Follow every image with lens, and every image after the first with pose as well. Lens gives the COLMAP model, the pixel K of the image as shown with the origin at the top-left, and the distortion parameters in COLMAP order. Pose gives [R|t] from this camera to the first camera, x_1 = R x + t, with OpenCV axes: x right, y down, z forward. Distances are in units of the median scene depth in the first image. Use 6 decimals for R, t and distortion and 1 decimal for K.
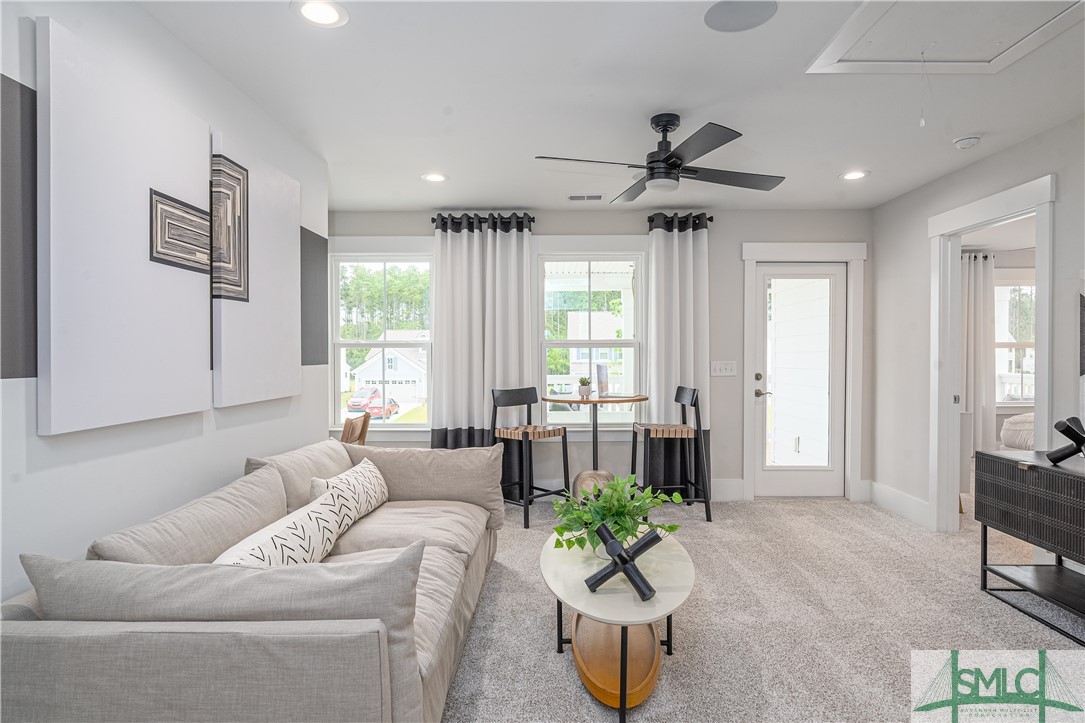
lens RADIAL K [[600.6, 0, 542.5], [0, 600.6, 361.5], [0, 0, 1]] dist [0.001062, 0.000862]
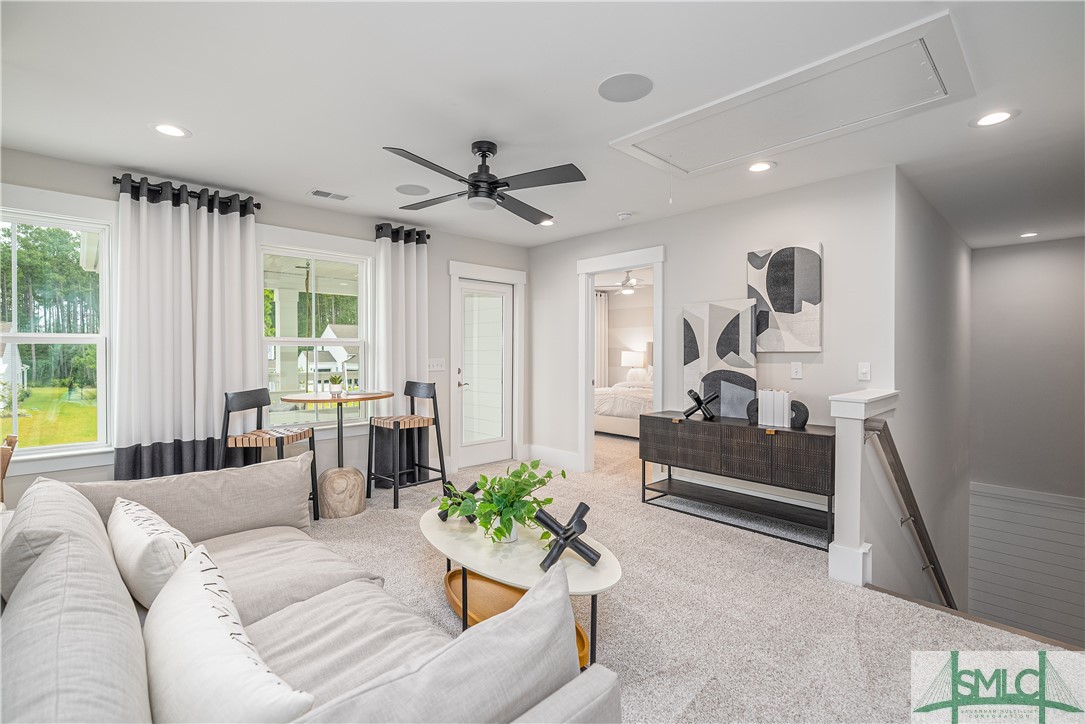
lens RADIAL K [[496.1, 0, 540.5], [0, 496.1, 357.5], [0, 0, 1]] dist [-0.003297, -0.000572]
pose [[0.720892, -0.005840, 0.693023, -0.246246], [0.007510, 0.999972, 0.000615, -0.001696], [-0.693007, 0.004761, 0.720916, 0.166187]]
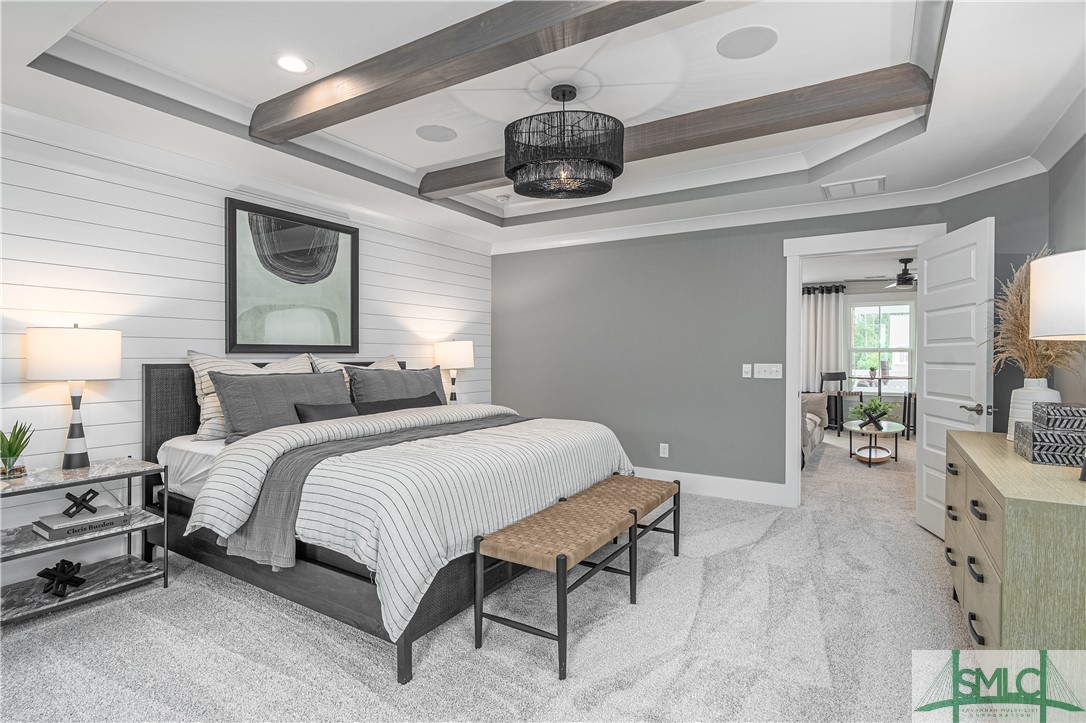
lens RADIAL K [[535.4, 0, 543.0], [0, 535.4, 361.5], [0, 0, 1]] dist [0.023605, 0.000254]
pose [[0.858735, 0.007866, -0.512360, 0.045440], [-0.006675, 0.999969, 0.004166, 0.007586], [0.512377, -0.000158, 0.858761, -1.084417]]
